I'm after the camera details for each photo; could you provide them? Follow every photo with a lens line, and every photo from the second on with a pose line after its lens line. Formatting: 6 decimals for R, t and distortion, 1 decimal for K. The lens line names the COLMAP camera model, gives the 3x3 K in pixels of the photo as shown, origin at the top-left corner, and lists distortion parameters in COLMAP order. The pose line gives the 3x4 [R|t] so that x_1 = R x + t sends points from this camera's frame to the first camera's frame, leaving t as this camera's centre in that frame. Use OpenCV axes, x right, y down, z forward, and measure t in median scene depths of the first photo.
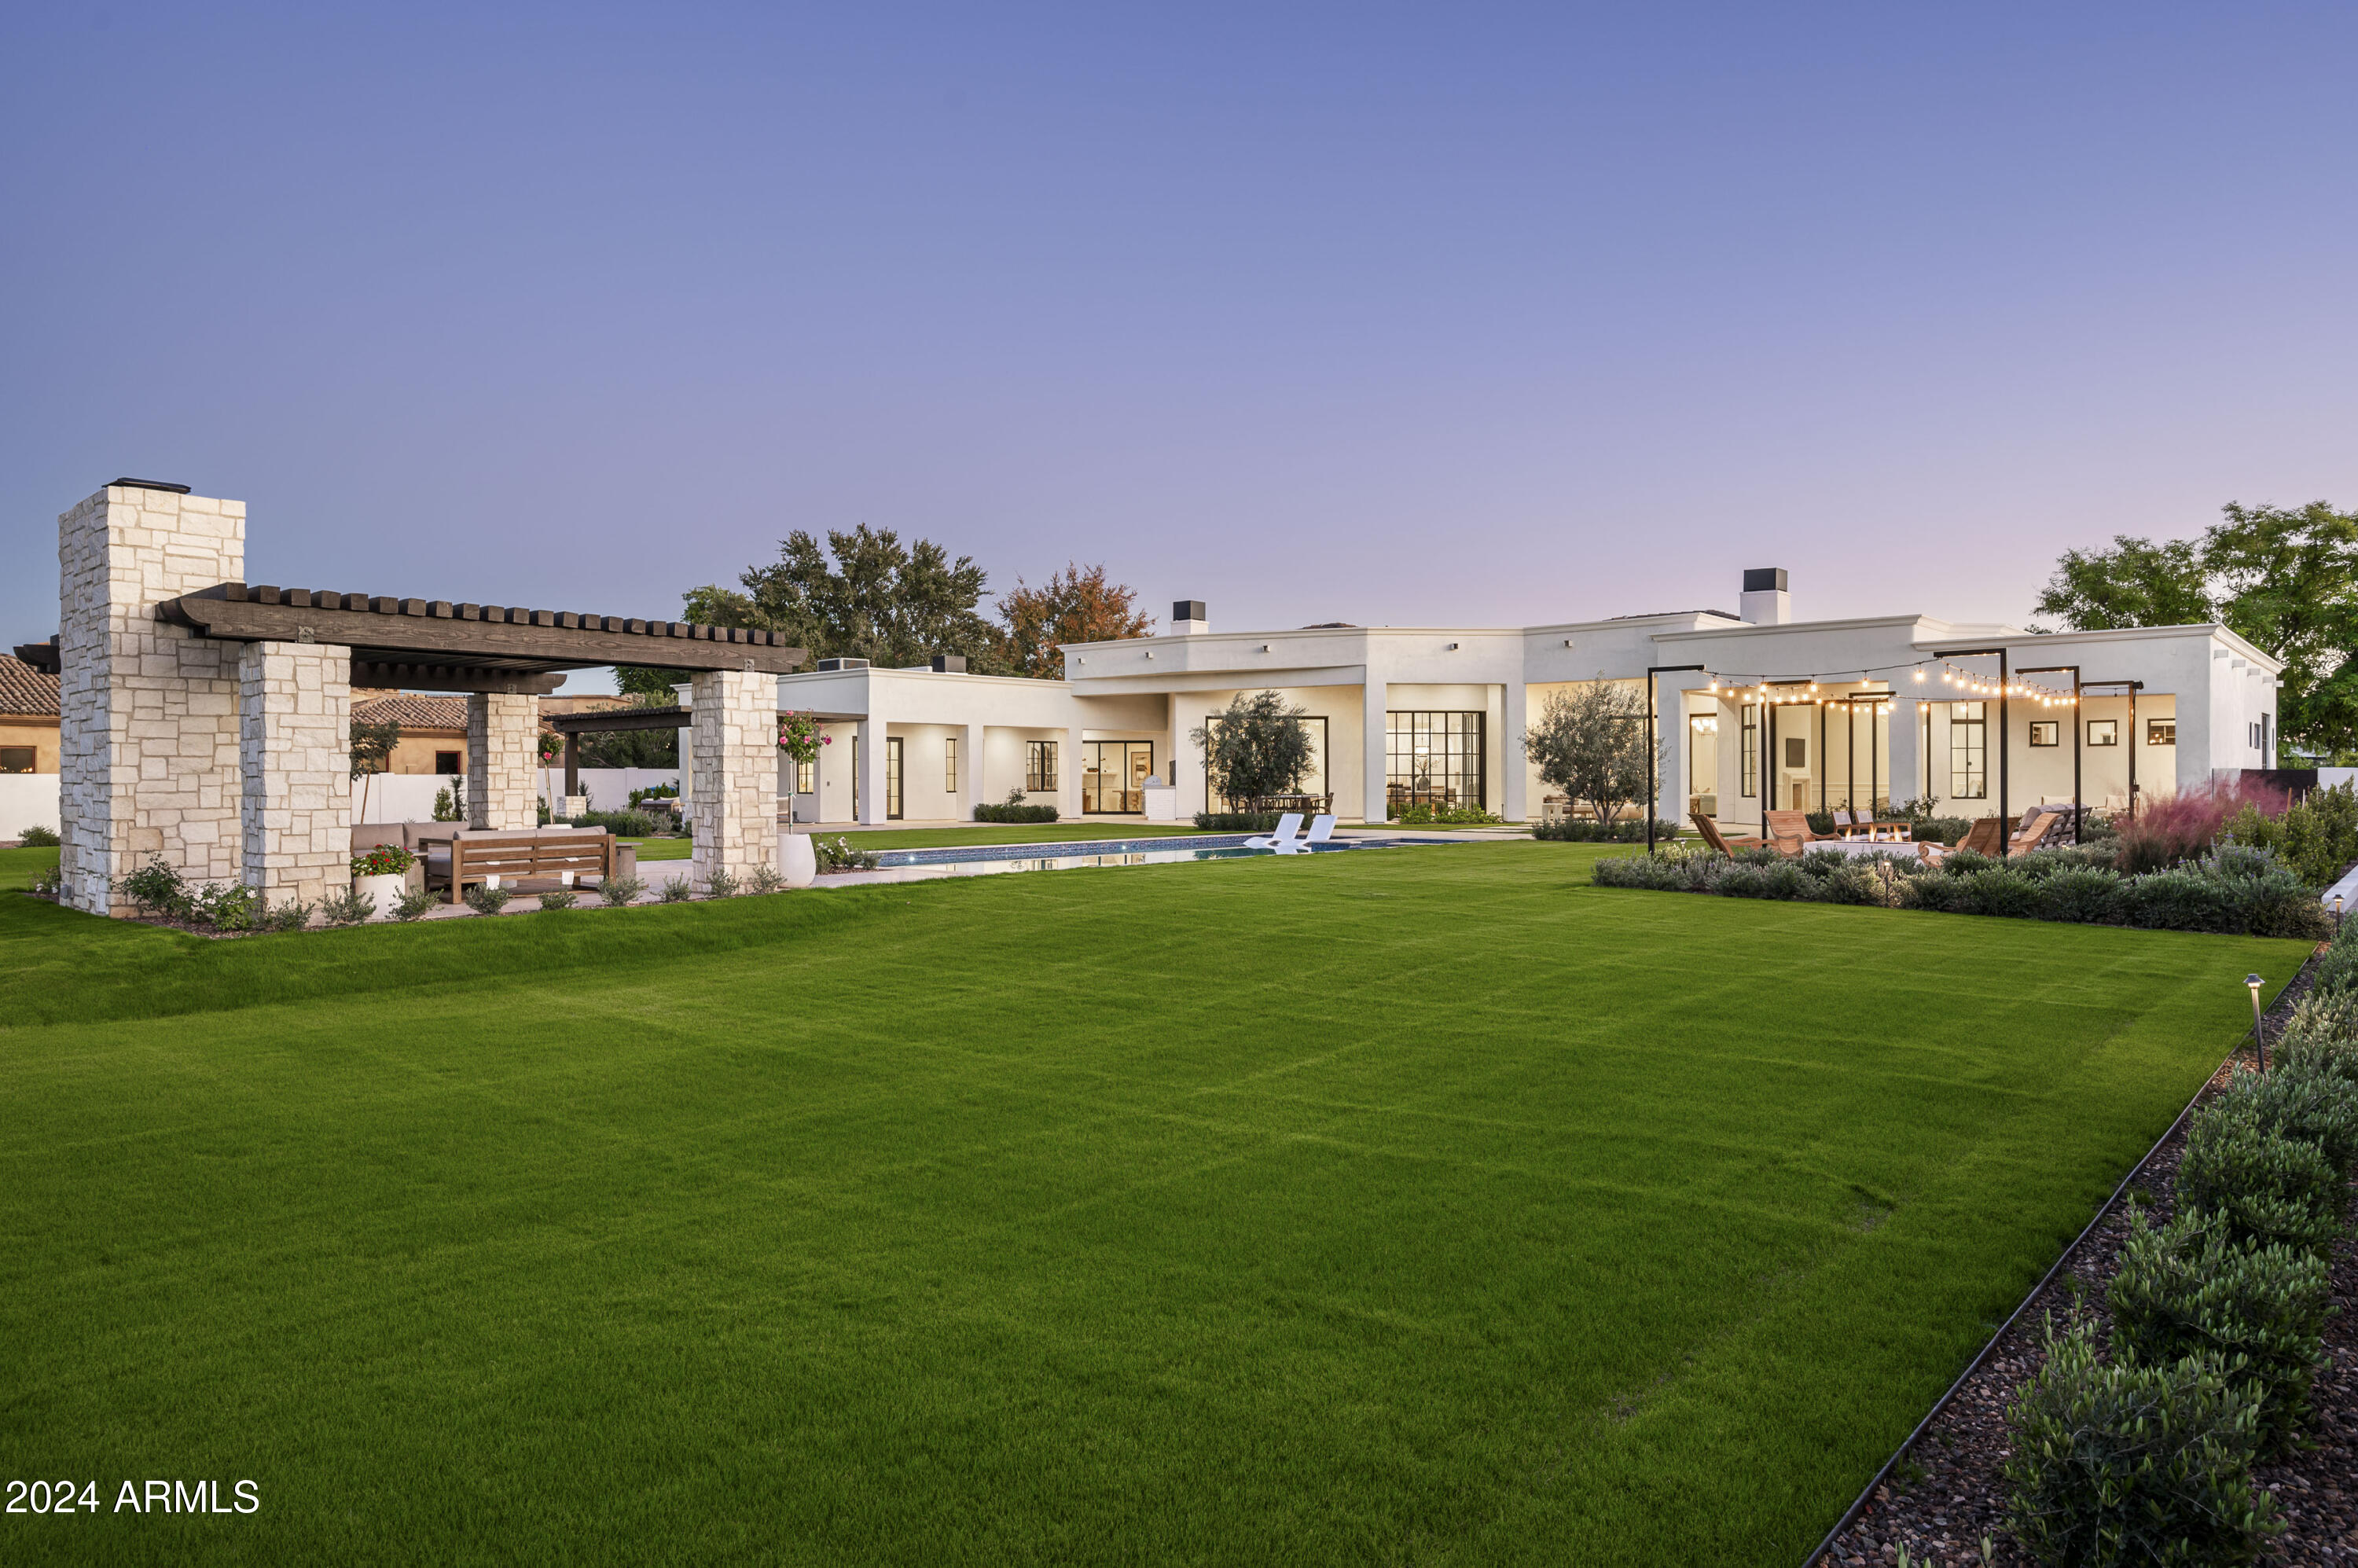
lens RADIAL K [[1475.2, 0, 1179.1], [0, 1475.2, 780.7], [0, 0, 1]] dist [0.000596, 0.002565]
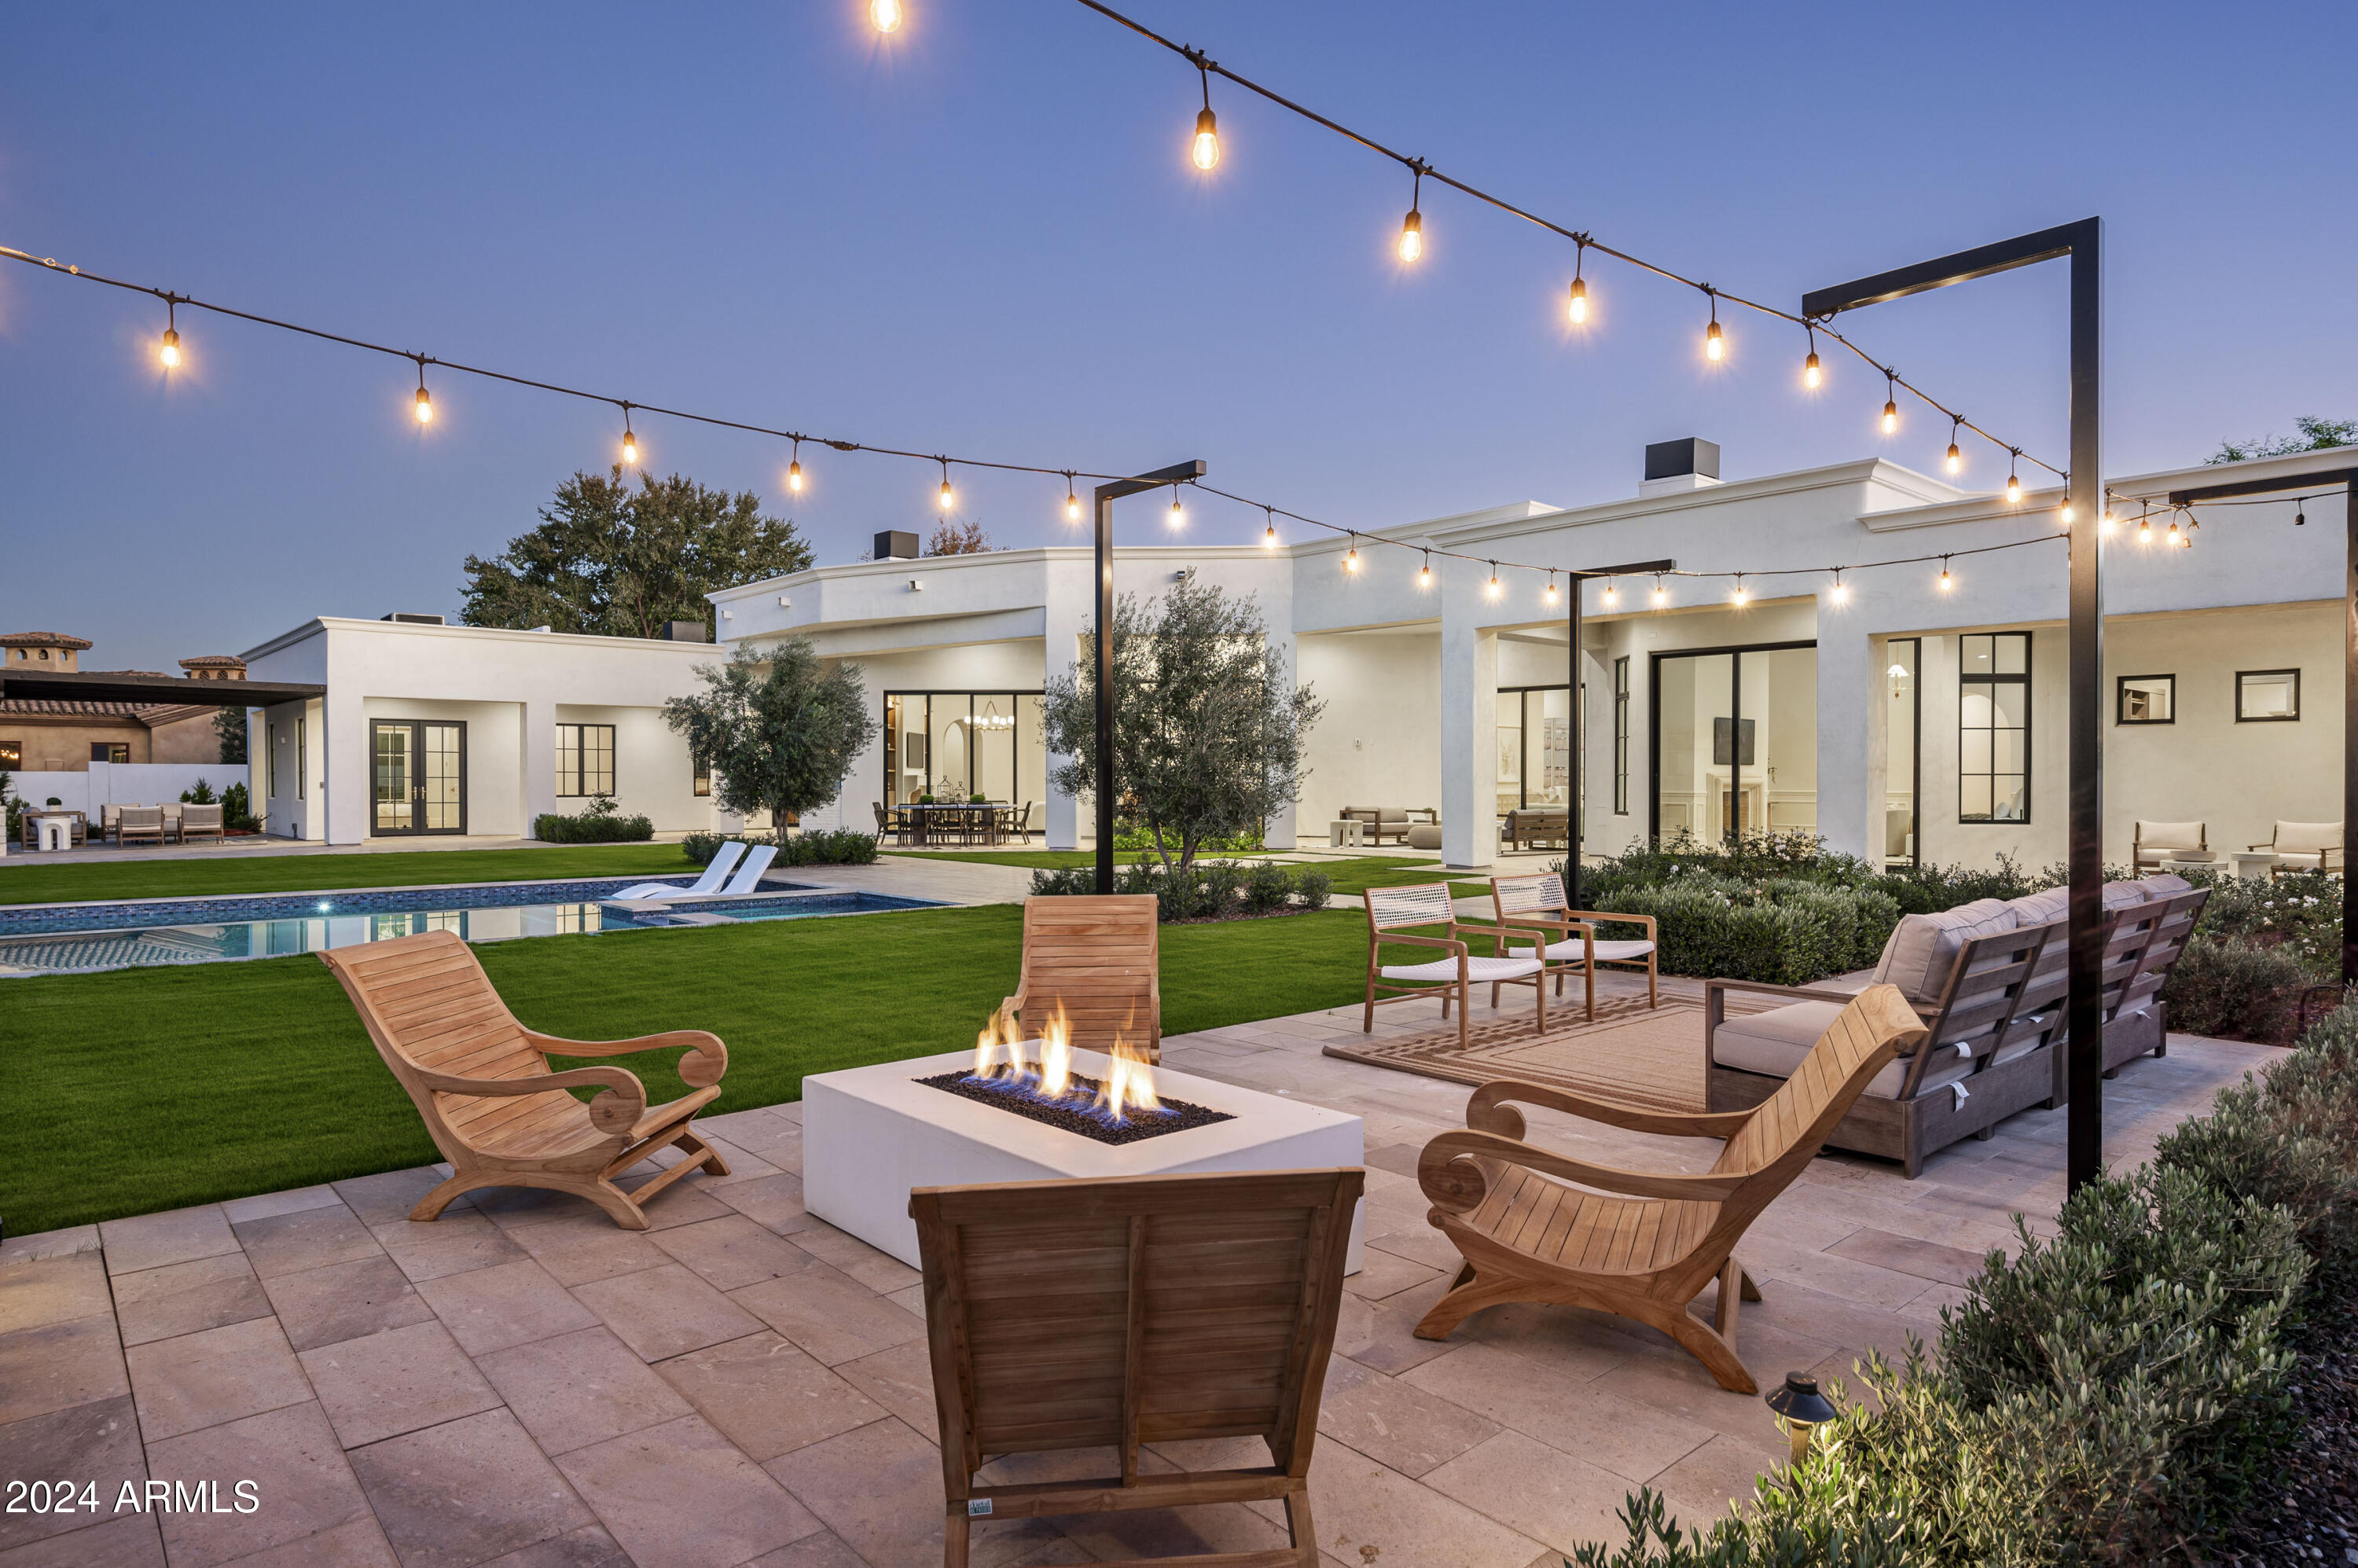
lens RADIAL K [[1388.3, 0, 1174.1], [0, 1388.3, 778.0], [0, 0, 1]] dist [0.003507, 0.002141]
pose [[0.993464, 0.003320, -0.114096, 0.233169], [-0.003540, 0.999992, -0.001725, -0.001607], [0.114089, 0.002118, 0.993468, 0.366798]]
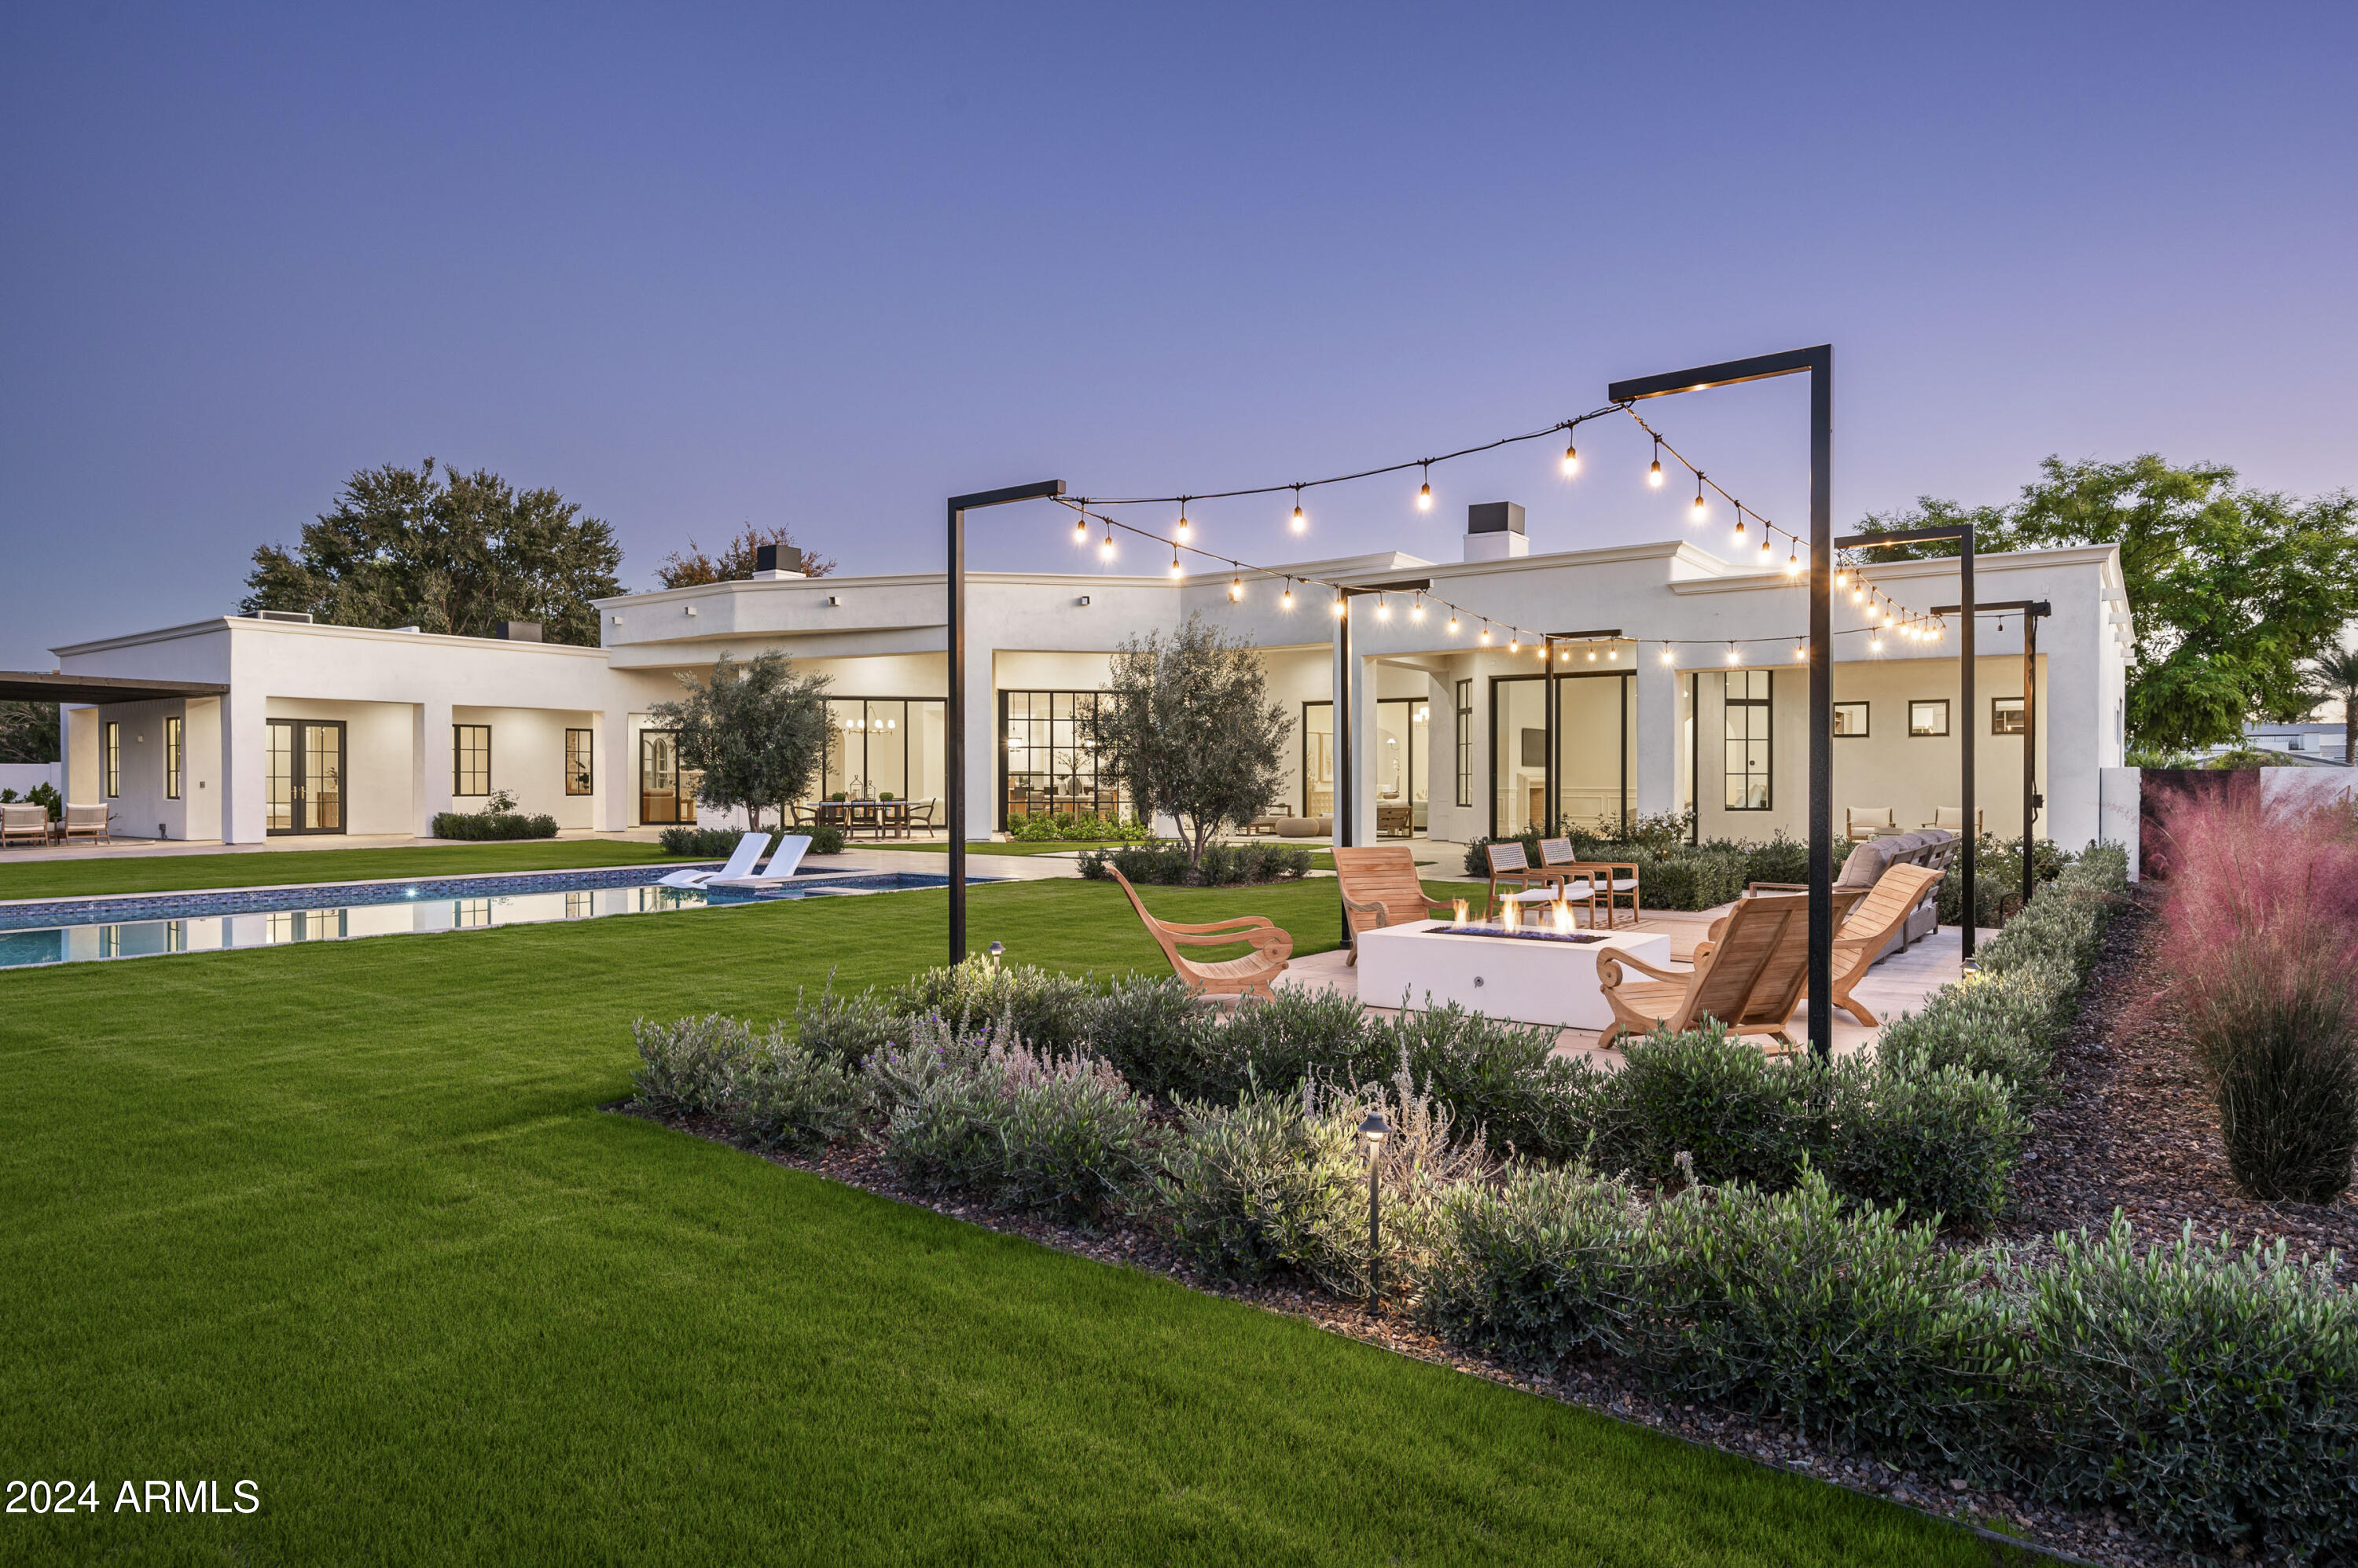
lens RADIAL K [[1388.3, 0, 1186.3], [0, 1388.3, 789.5], [0, 0, 1]] dist [0.003507, 0.002141]
pose [[0.994990, 0.002507, 0.099942, 0.154682], [-0.003055, 0.999981, 0.005330, -0.000466], [-0.099926, -0.005608, 0.994979, 0.281237]]
